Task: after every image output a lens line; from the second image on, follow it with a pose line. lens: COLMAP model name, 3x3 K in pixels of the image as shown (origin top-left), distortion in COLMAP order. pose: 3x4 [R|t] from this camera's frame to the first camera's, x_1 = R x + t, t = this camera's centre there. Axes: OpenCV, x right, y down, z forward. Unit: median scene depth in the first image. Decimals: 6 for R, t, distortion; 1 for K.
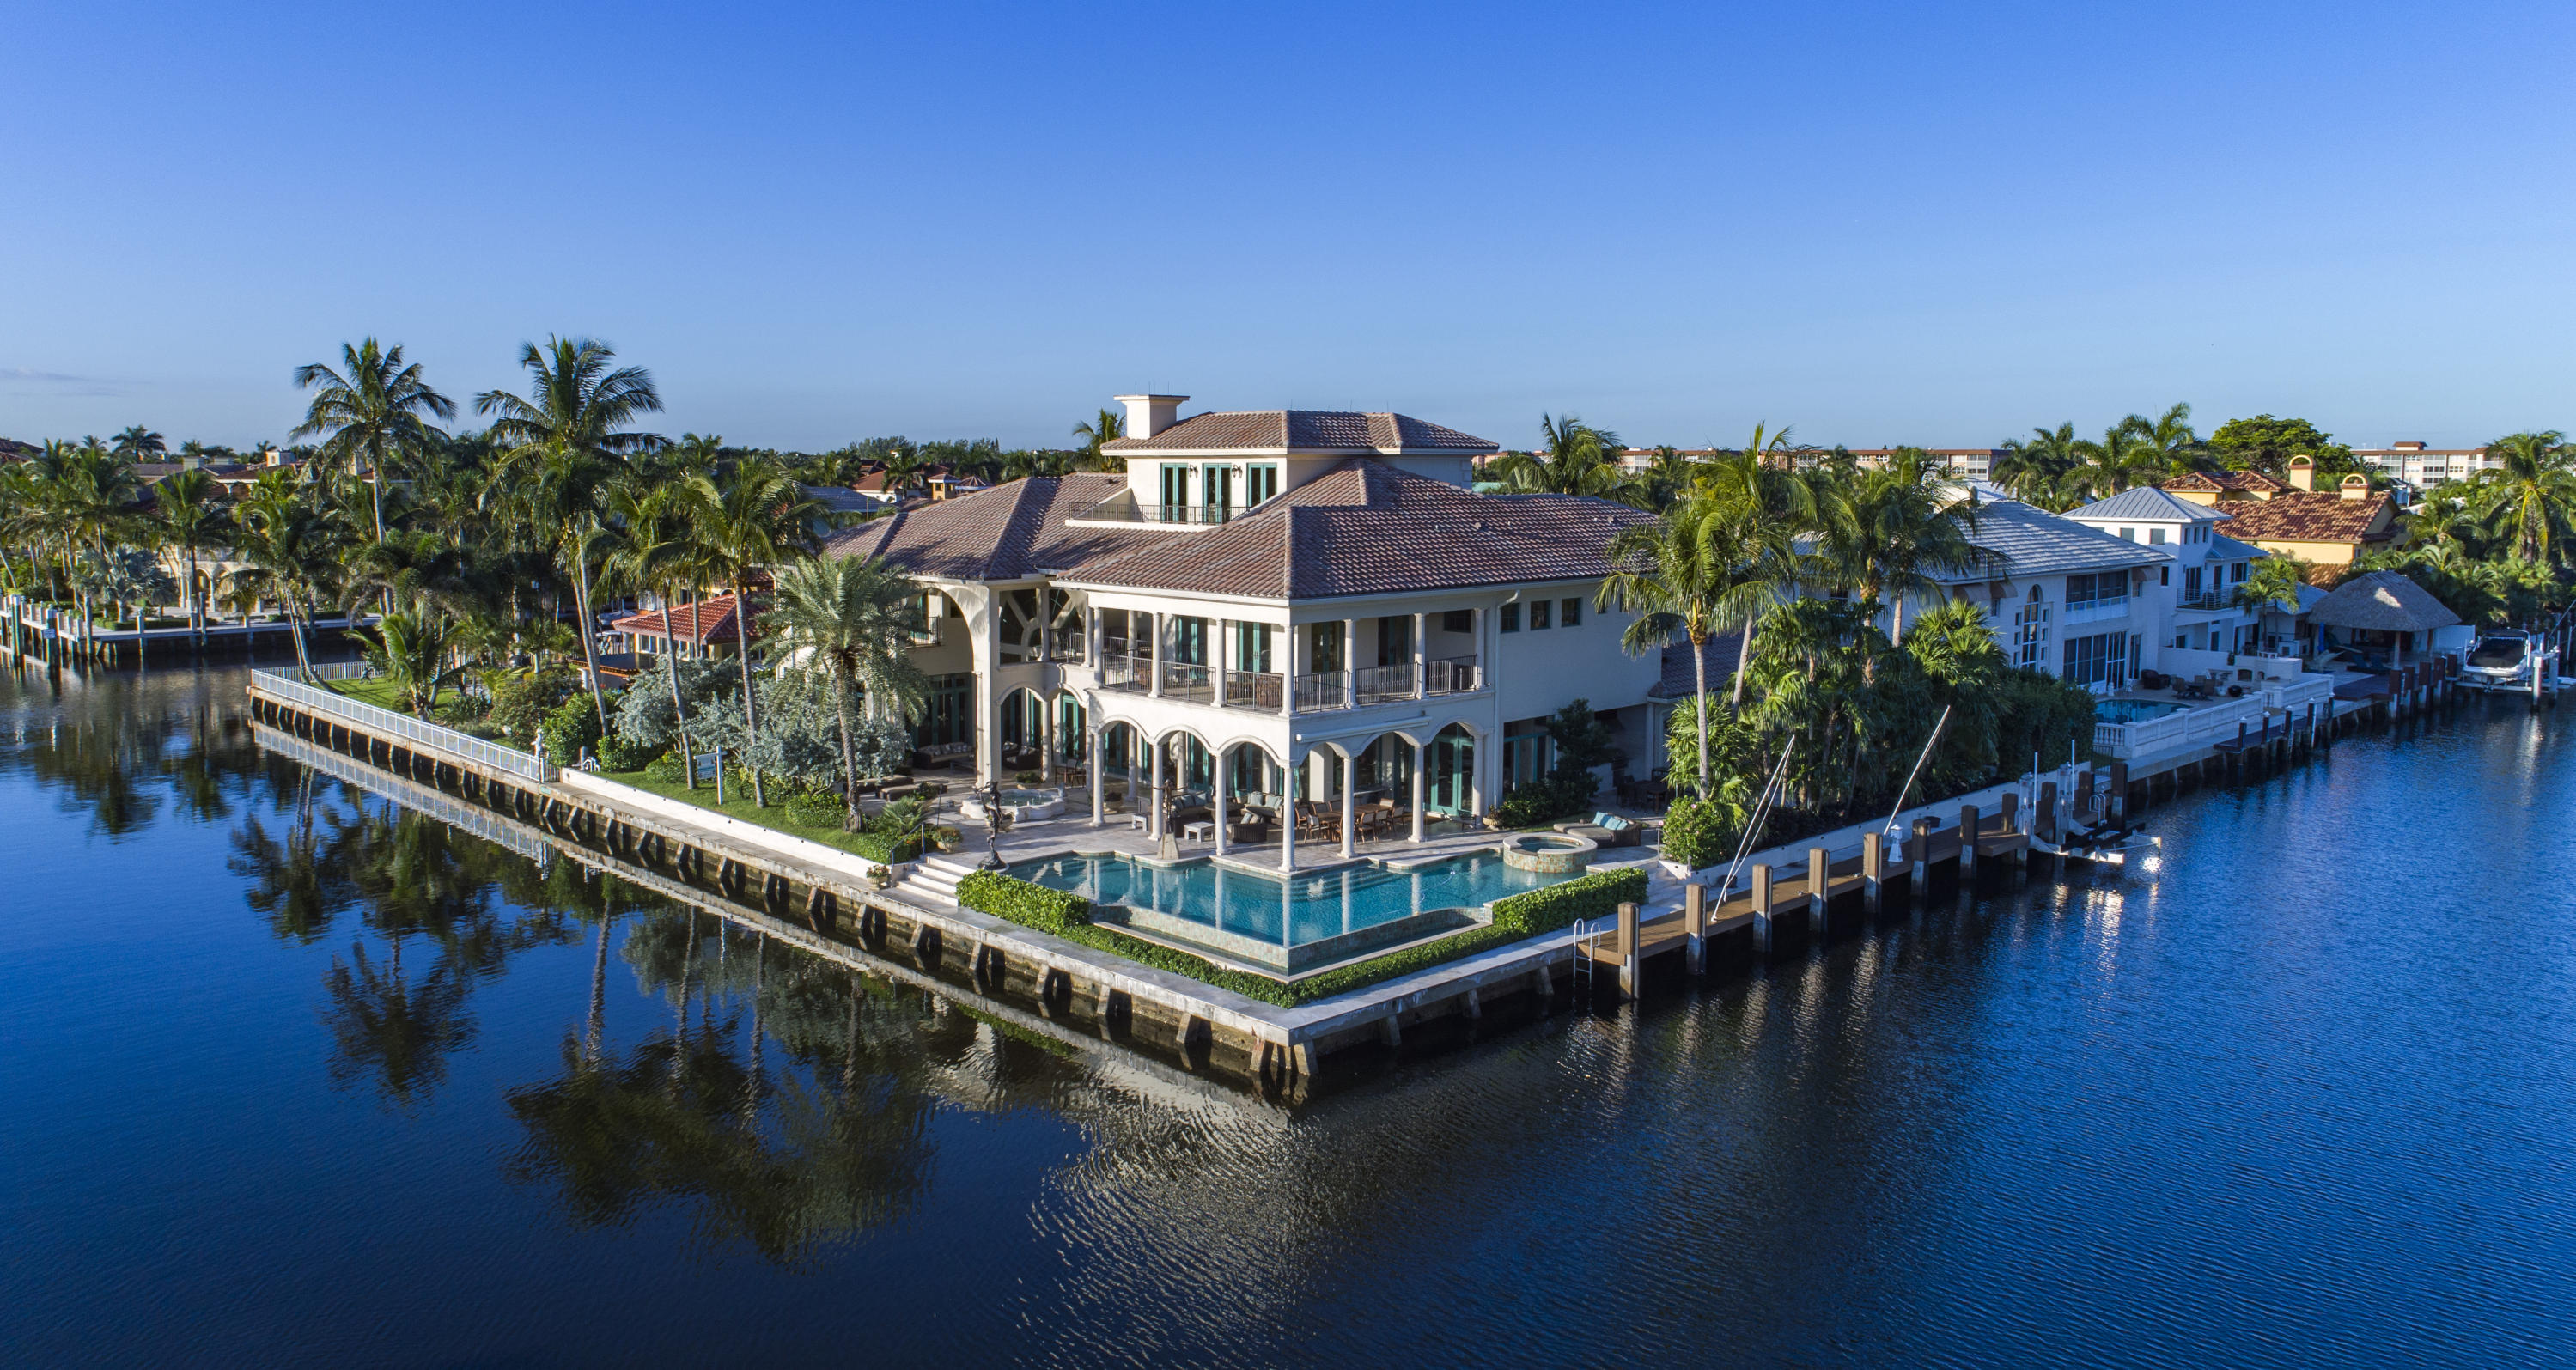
lens RADIAL K [[1754.1, 0, 1288.2], [0, 1754.1, 682.9], [0, 0, 1]] dist [-0.002030, -0.000269]
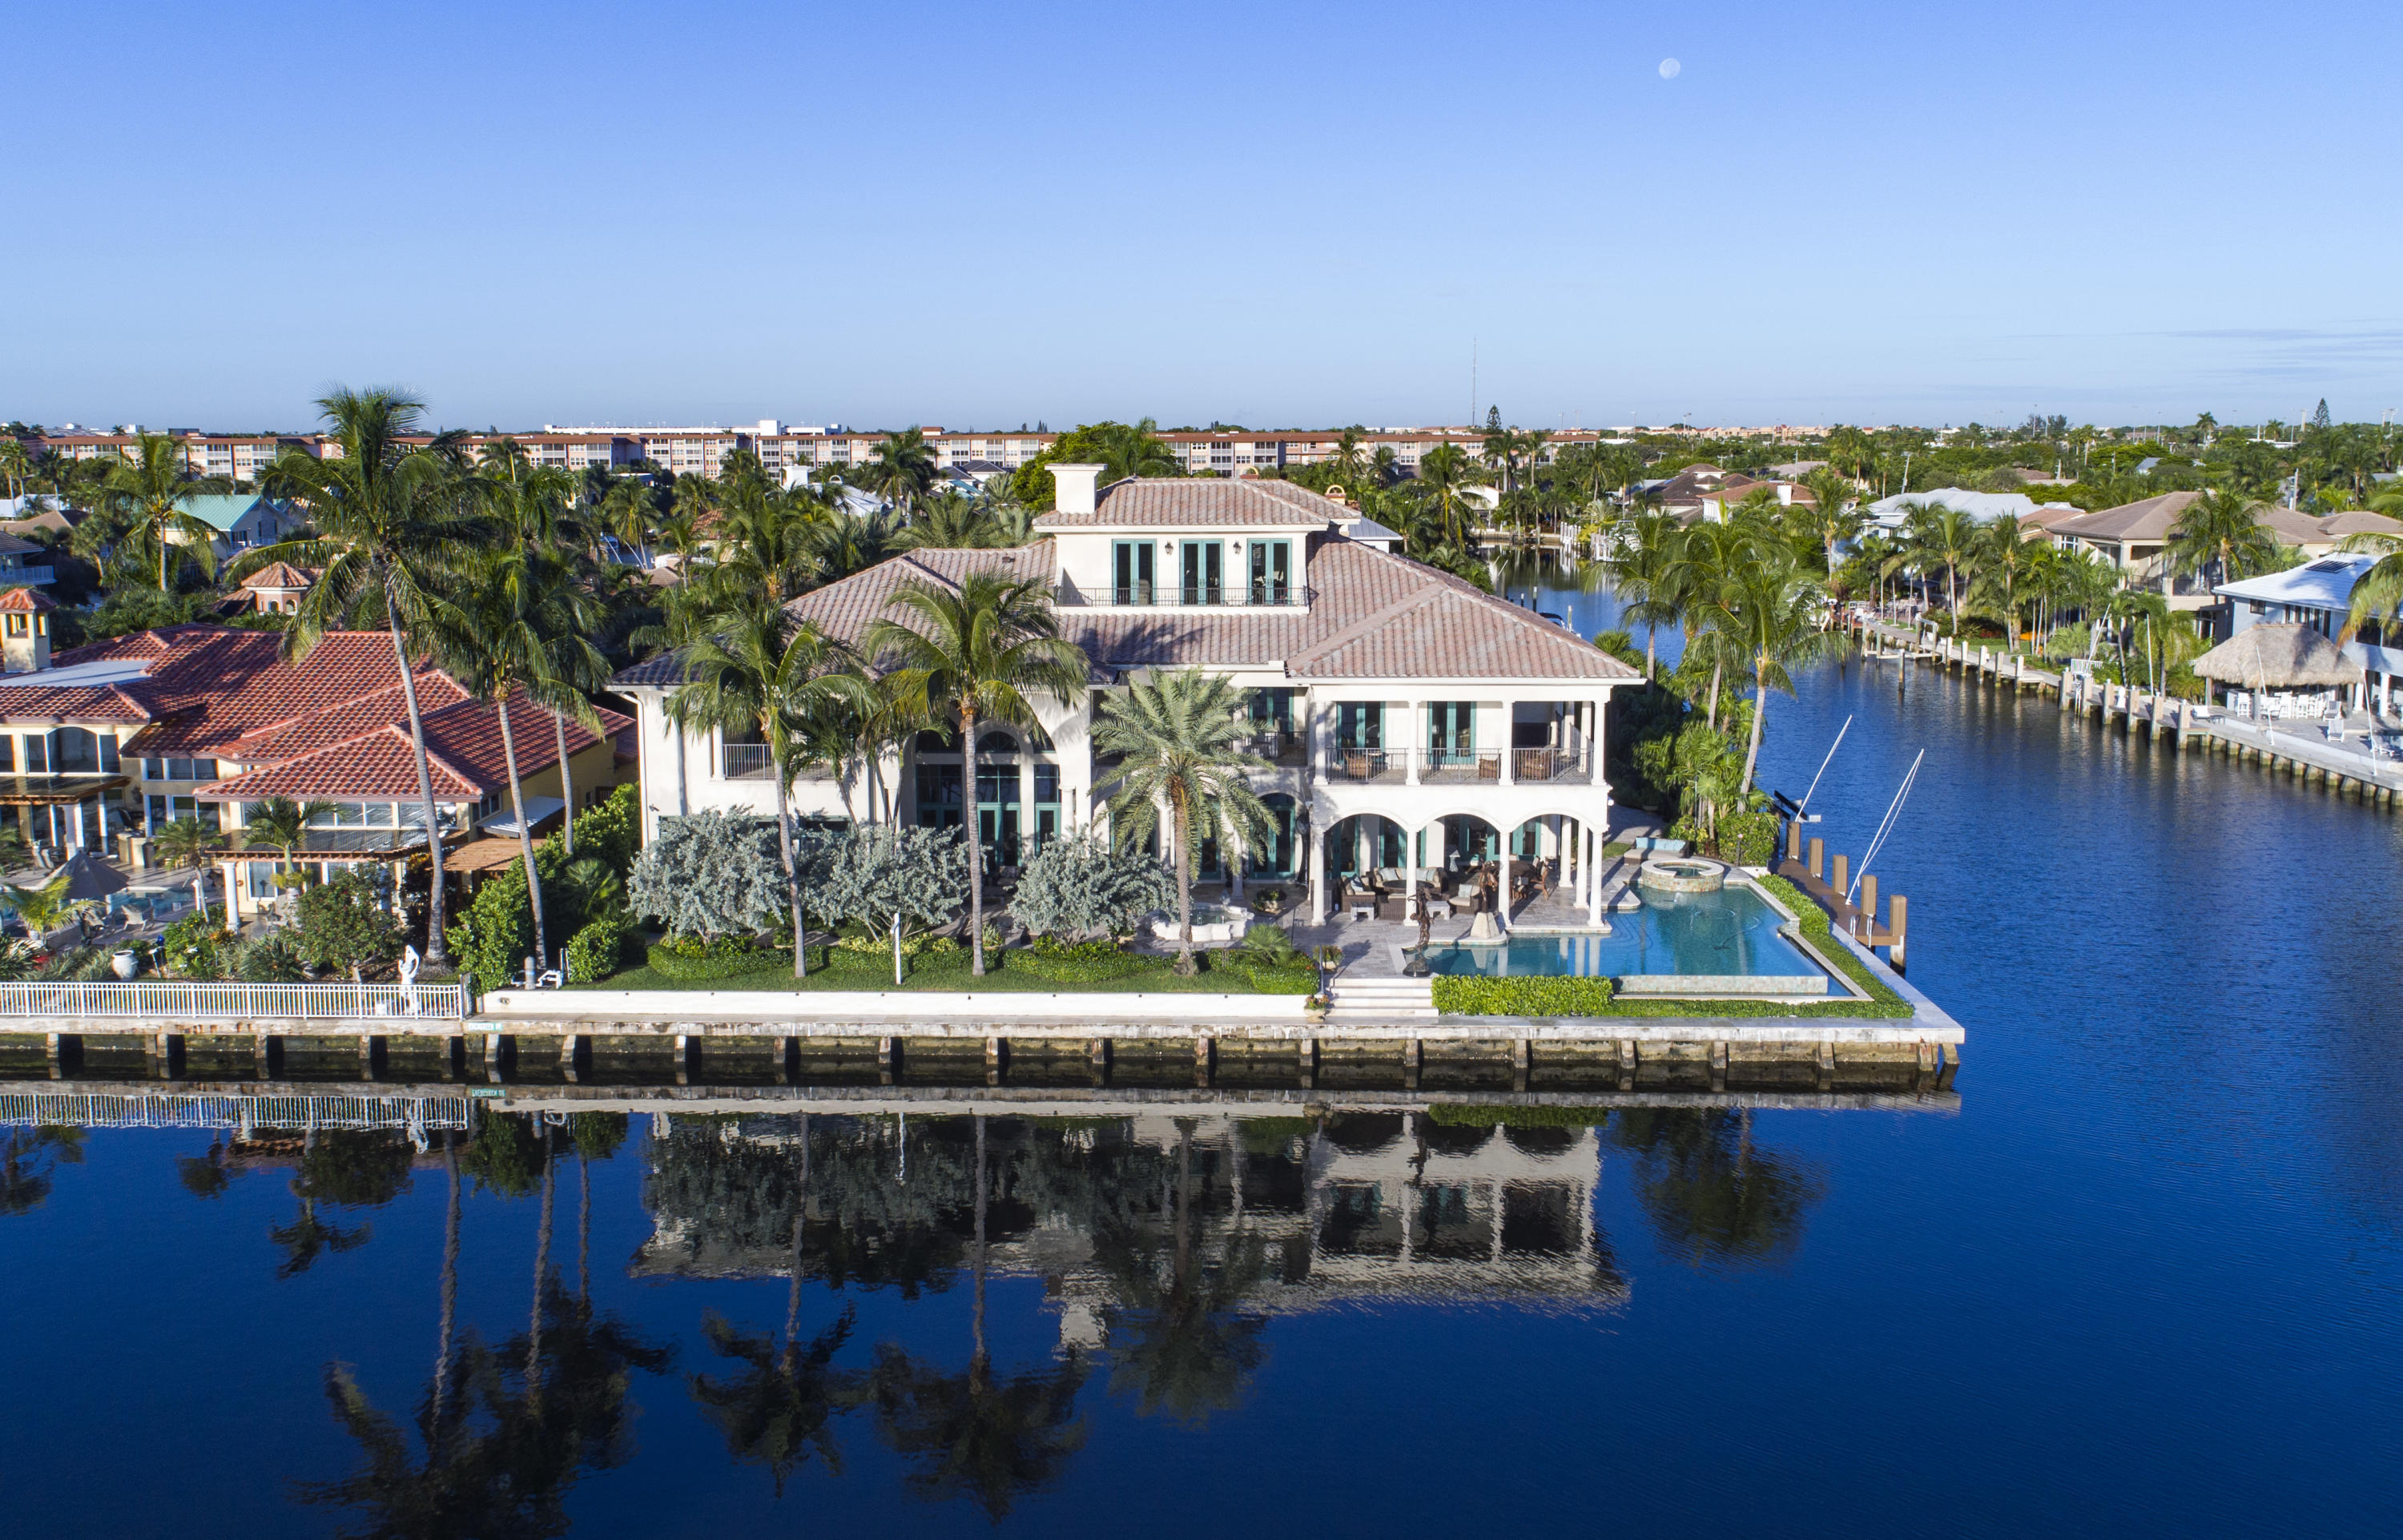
lens RADIAL K [[1987.0, 0, 1201.1], [0, 1987.0, 770.8], [0, 0, 1]] dist [0.012362, 0.001428]
pose [[0.724231, -0.119116, 0.679191, -0.813251], [0.091232, 0.992860, 0.076845, -0.085575], [-0.683495, 0.006310, 0.729928, 0.213776]]
